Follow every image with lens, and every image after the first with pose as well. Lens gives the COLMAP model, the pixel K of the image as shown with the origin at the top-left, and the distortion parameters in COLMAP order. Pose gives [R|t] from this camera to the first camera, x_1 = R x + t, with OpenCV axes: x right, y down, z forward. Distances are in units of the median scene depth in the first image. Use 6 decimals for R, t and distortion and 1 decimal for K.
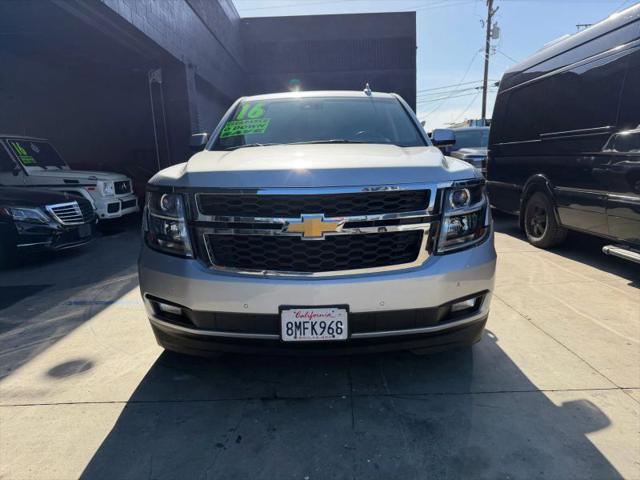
lens RADIAL K [[451.2, 0, 317.3], [0, 451.2, 239.4], [0, 0, 1]] dist [0.036628, -0.053338]
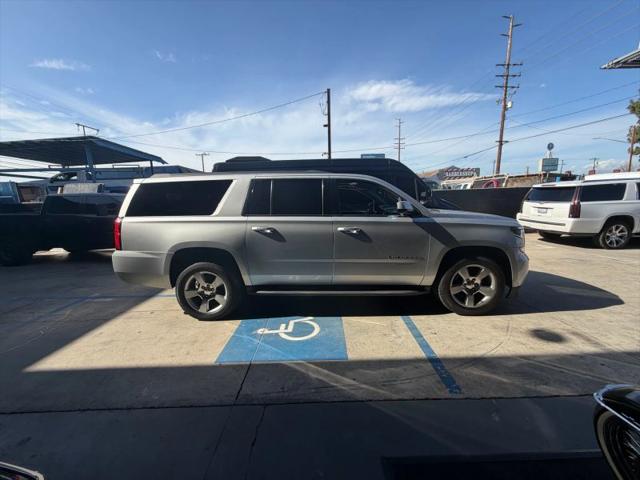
lens RADIAL K [[255.4, 0, 318.8], [0, 255.4, 241.9], [0, 0, 1]] dist [-0.002045, 0.000478]
pose [[-0.003208, -0.123809, 0.992301, -1.251661], [0.192797, 0.973612, 0.122101, -0.304310], [-0.981233, 0.191704, 0.020746, 1.503016]]
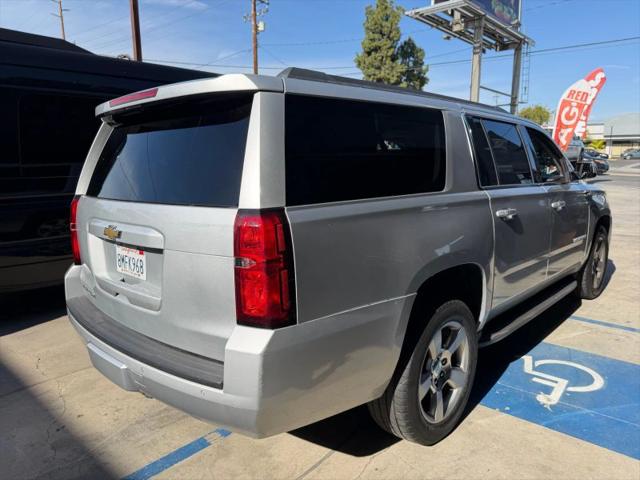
lens RADIAL K [[451.2, 0, 326.2], [0, 451.2, 244.6], [0, 0, 1]] dist [0.036628, -0.053338]
pose [[-0.747586, -0.081660, 0.659126, -0.616853], [0.147914, 0.947018, 0.285093, -0.522142], [-0.647485, 0.310625, -0.695899, 2.583951]]
